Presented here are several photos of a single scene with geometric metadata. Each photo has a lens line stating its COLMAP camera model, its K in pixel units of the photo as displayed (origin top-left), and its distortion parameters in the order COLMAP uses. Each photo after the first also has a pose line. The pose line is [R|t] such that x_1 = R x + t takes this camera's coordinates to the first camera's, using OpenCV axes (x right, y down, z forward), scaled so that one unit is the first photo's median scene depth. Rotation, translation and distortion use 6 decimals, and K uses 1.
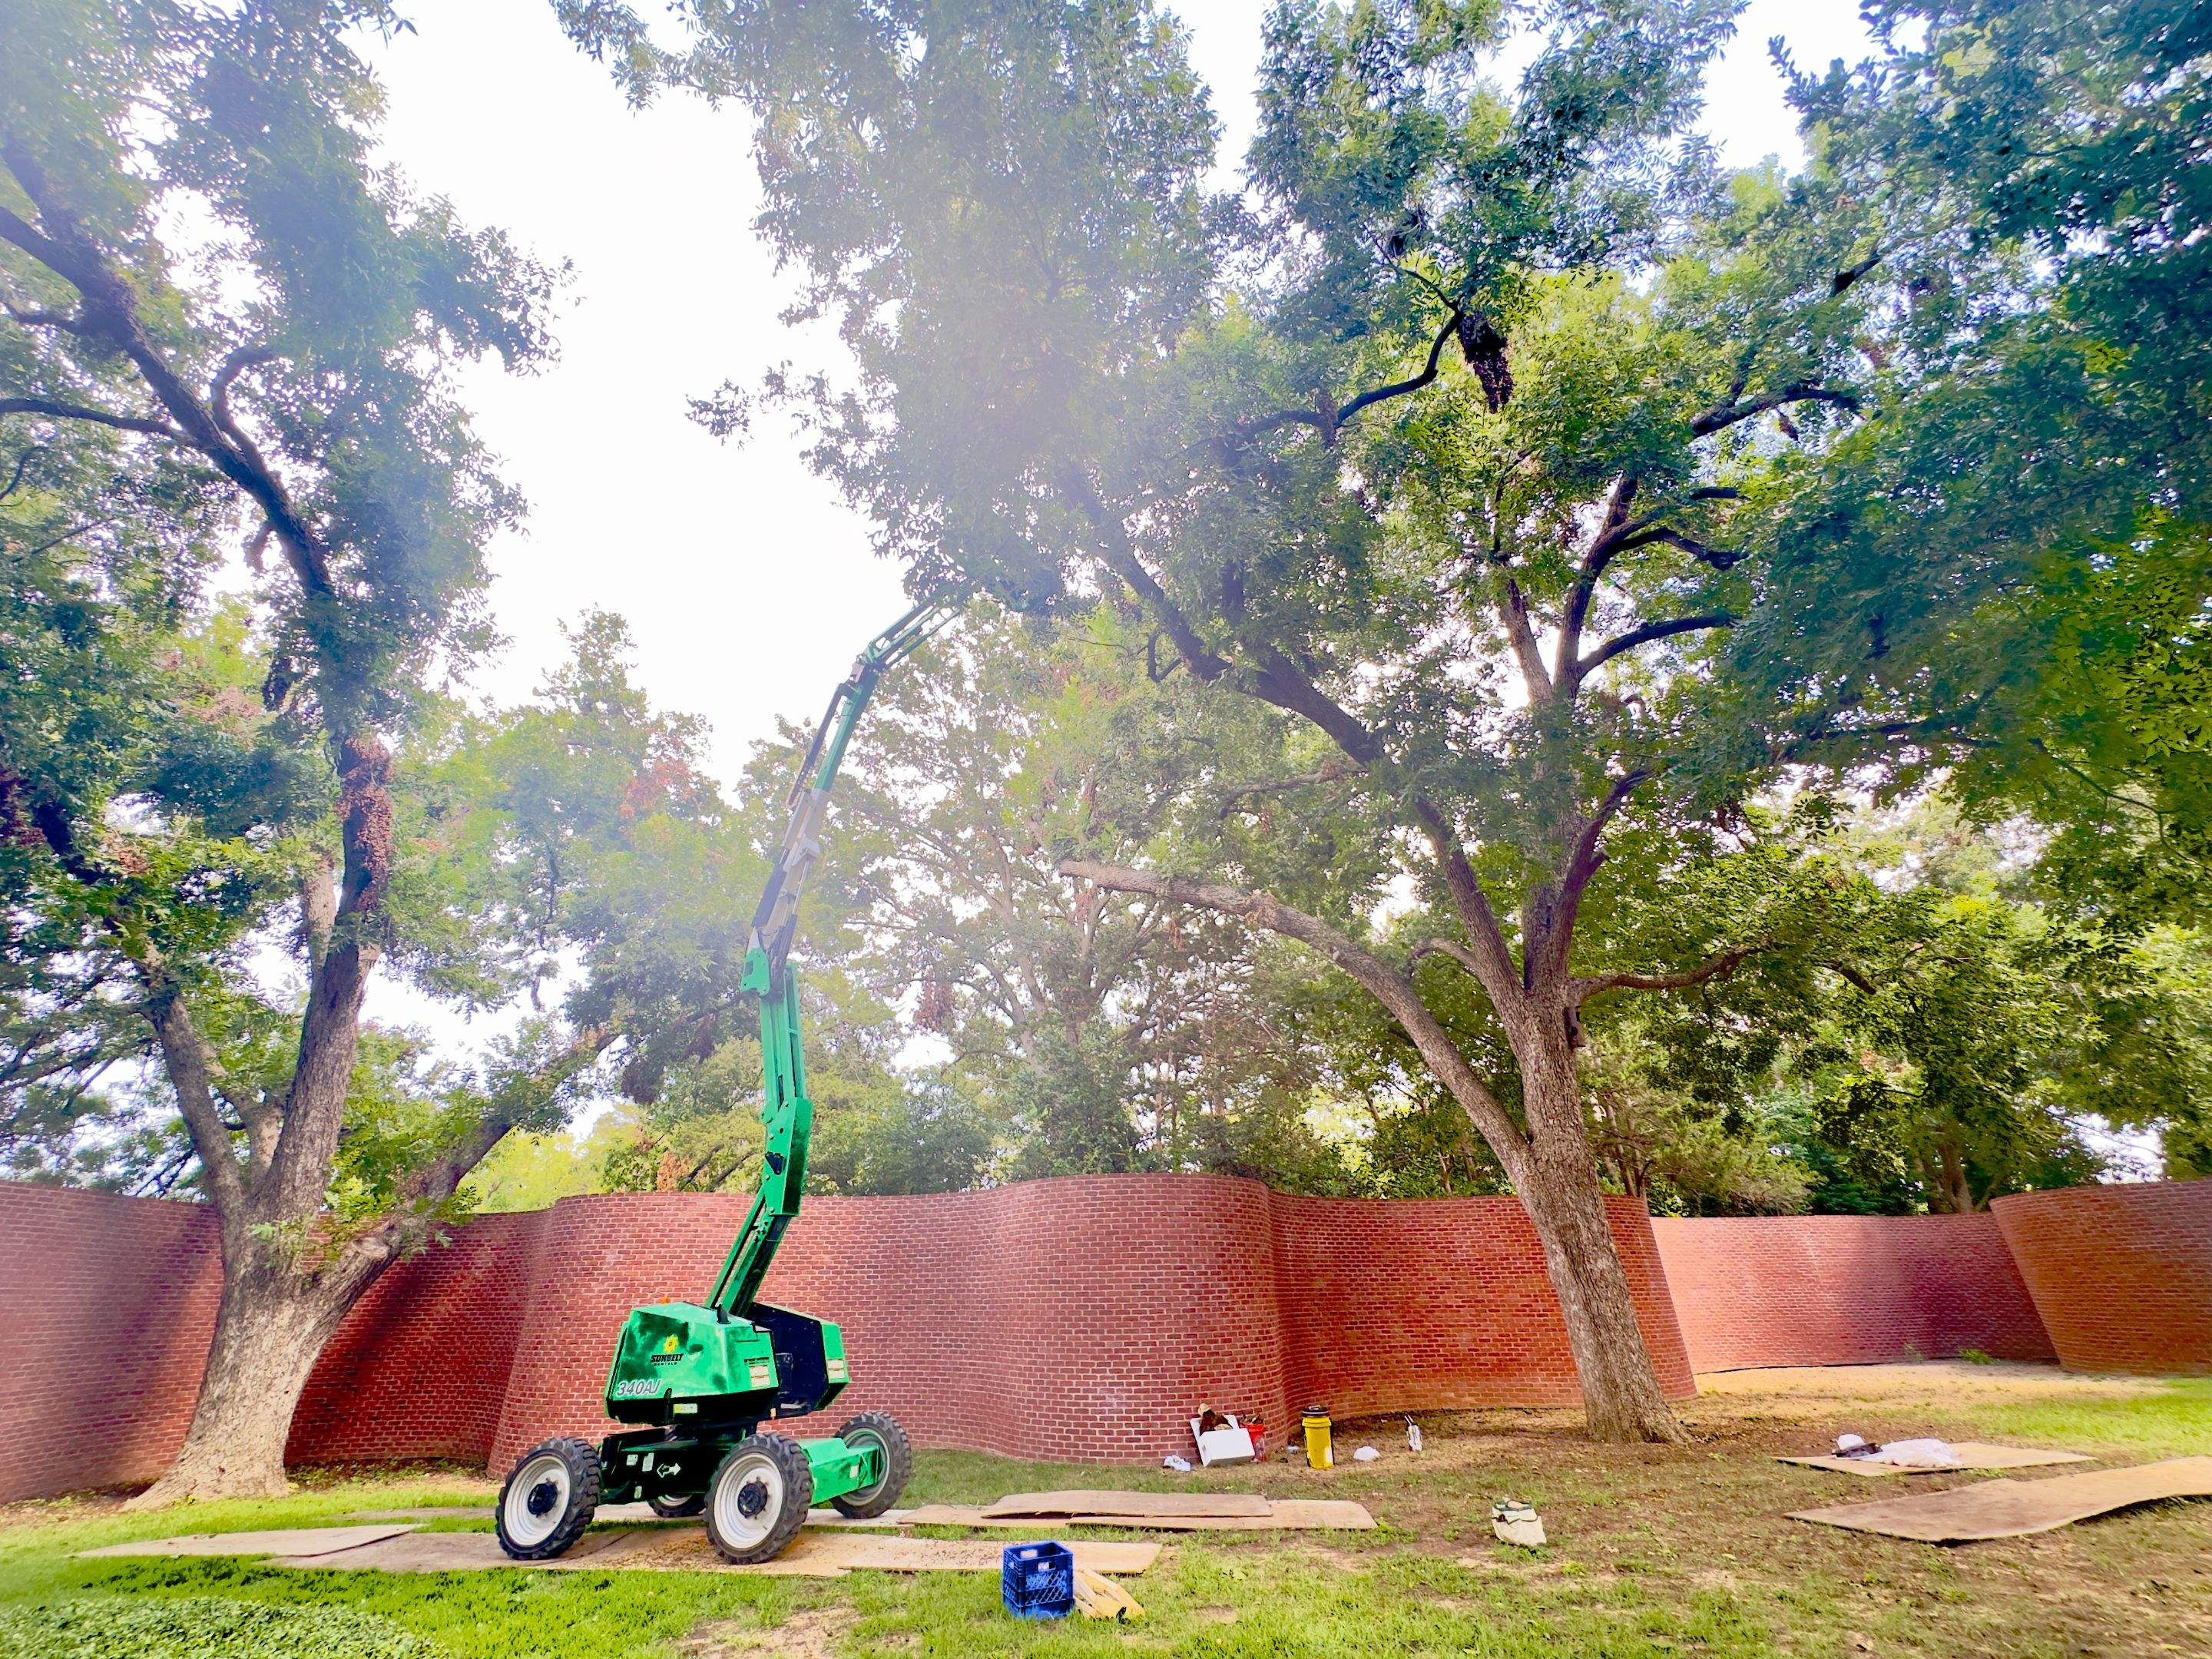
lens RADIAL K [[886.9, 0, 1105.0], [0, 886.9, 821.8], [0, 0, 1]] dist [0.000275, 0.000135]
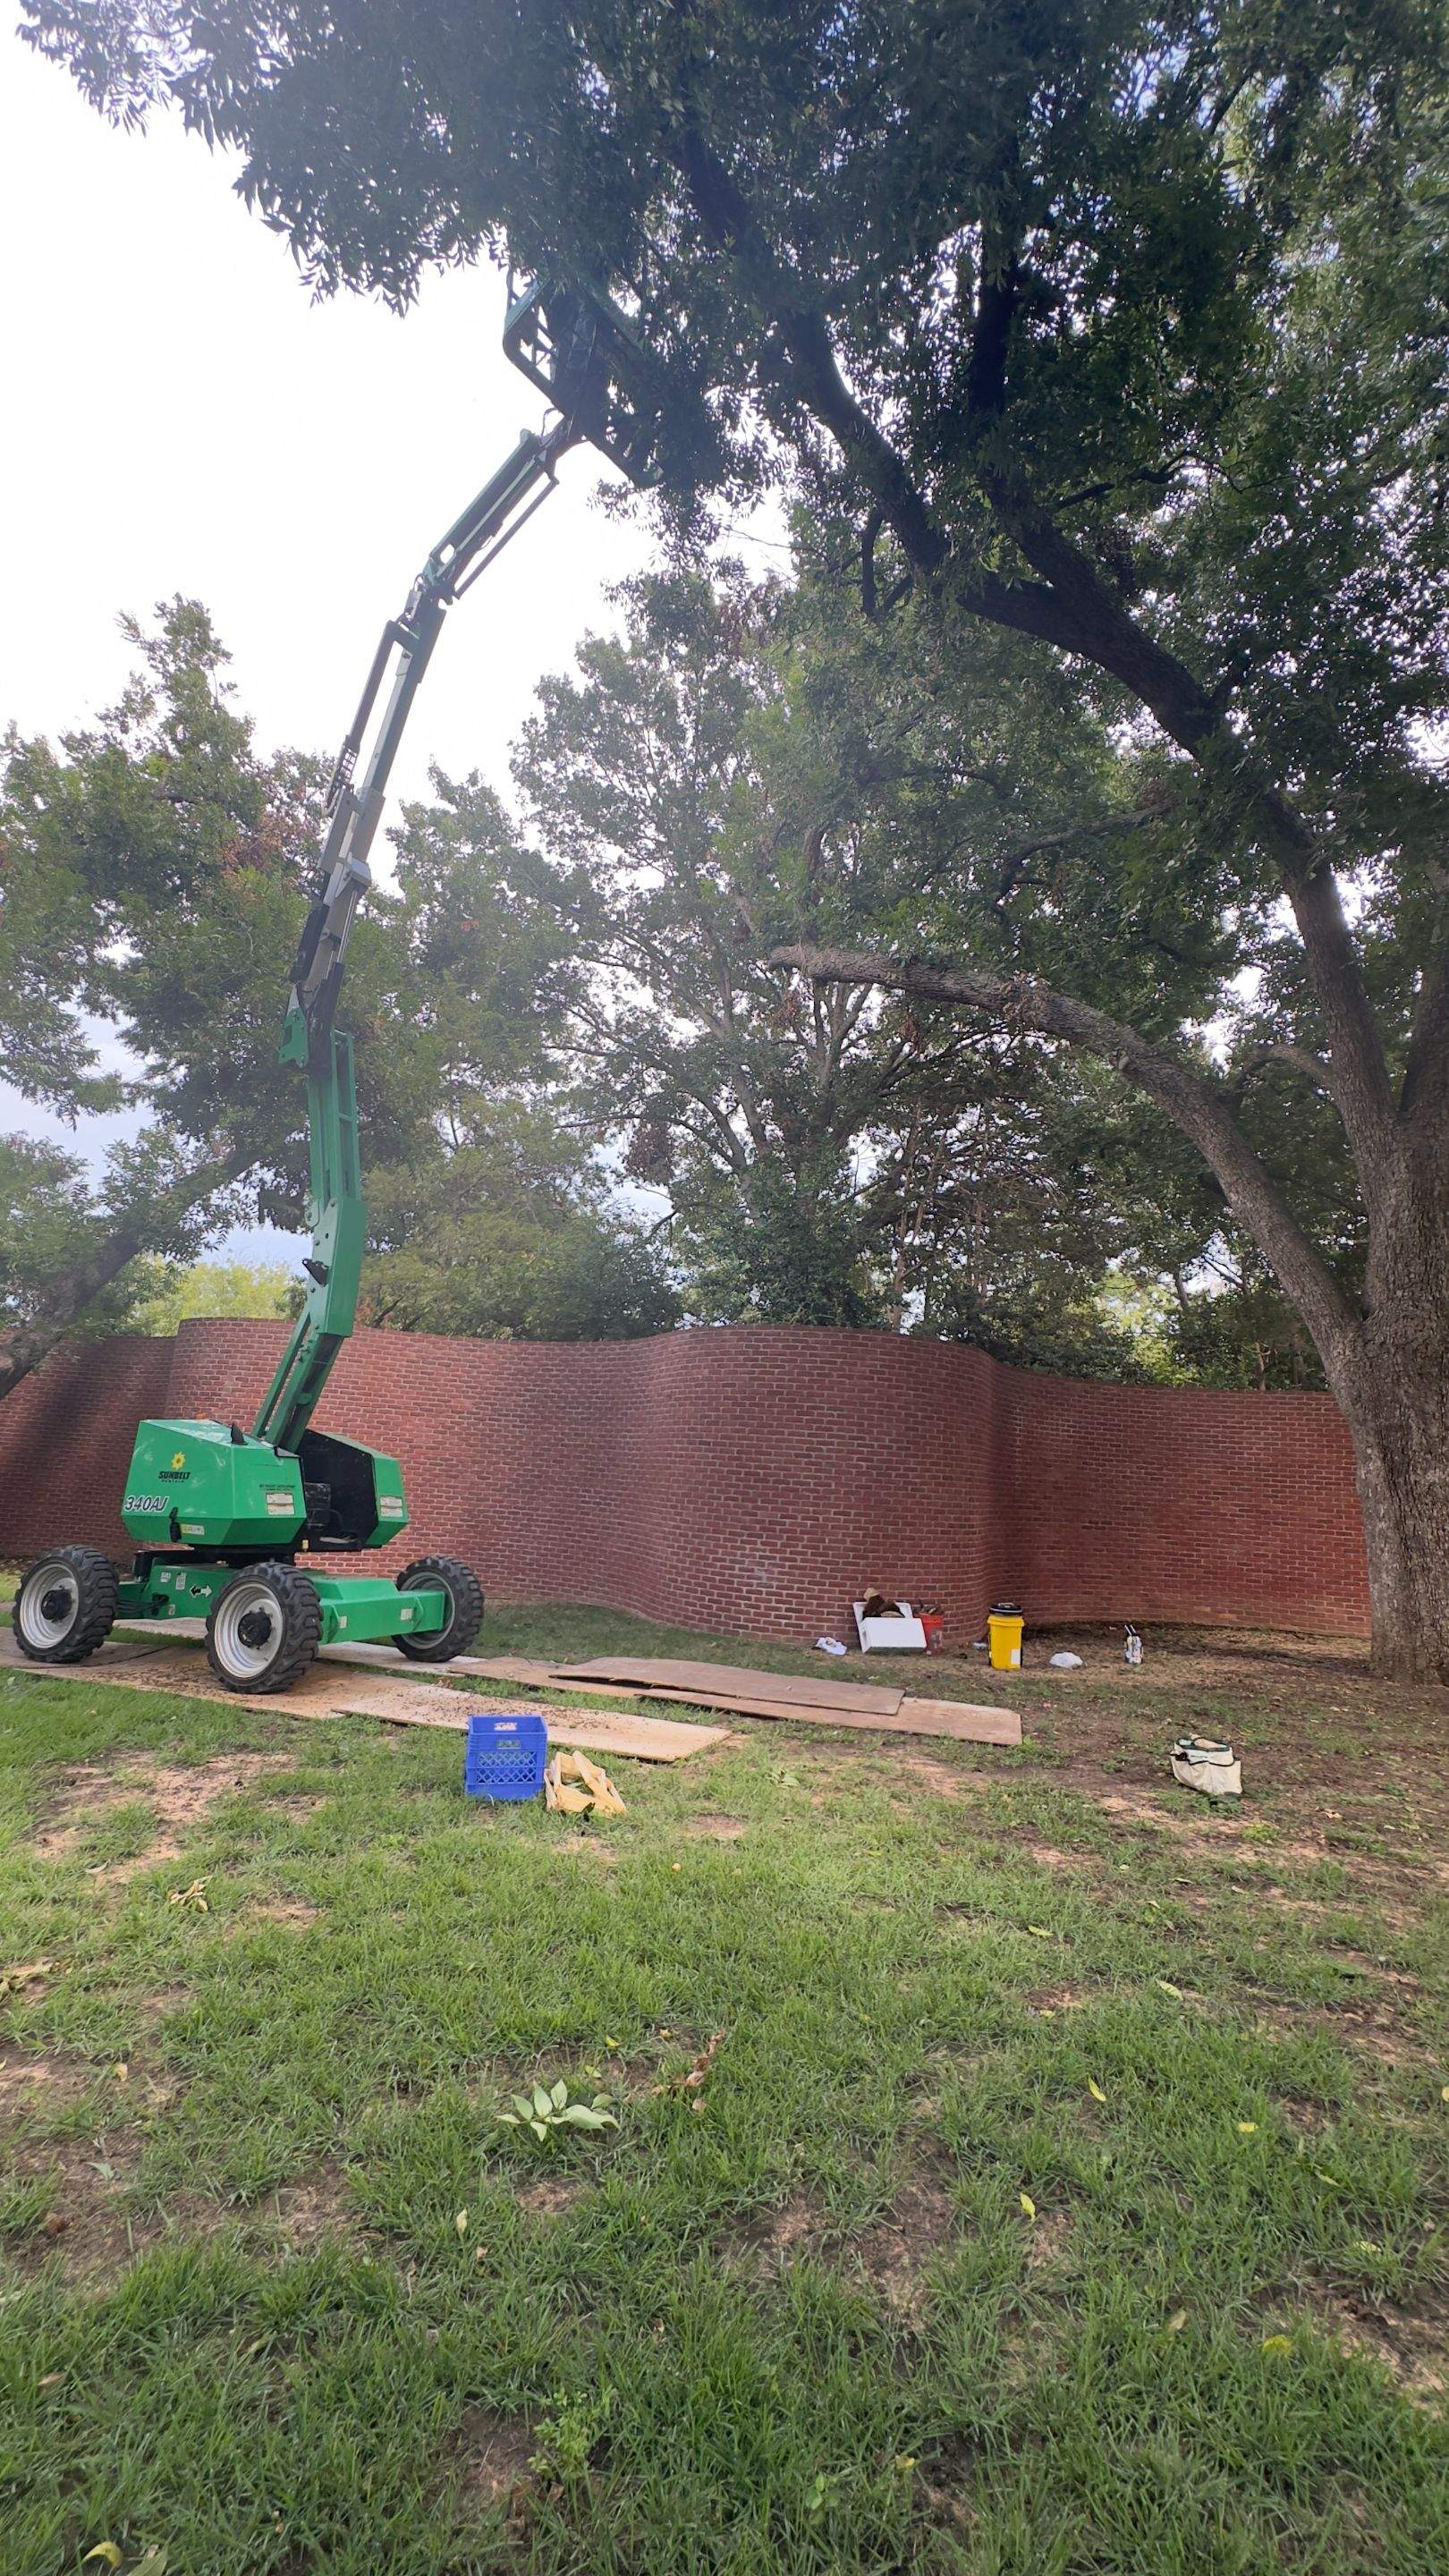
lens RADIAL K [[1042.9, 0, 724.5], [0, 1042.9, 1280.8], [0, 0, 1]] dist [-0.000065, 0.000367]
pose [[0.986954, 0.051087, -0.152684, 0.109779], [-0.003135, 0.954242, 0.299020, 0.092105], [0.160973, -0.294641, 0.941952, 0.145735]]
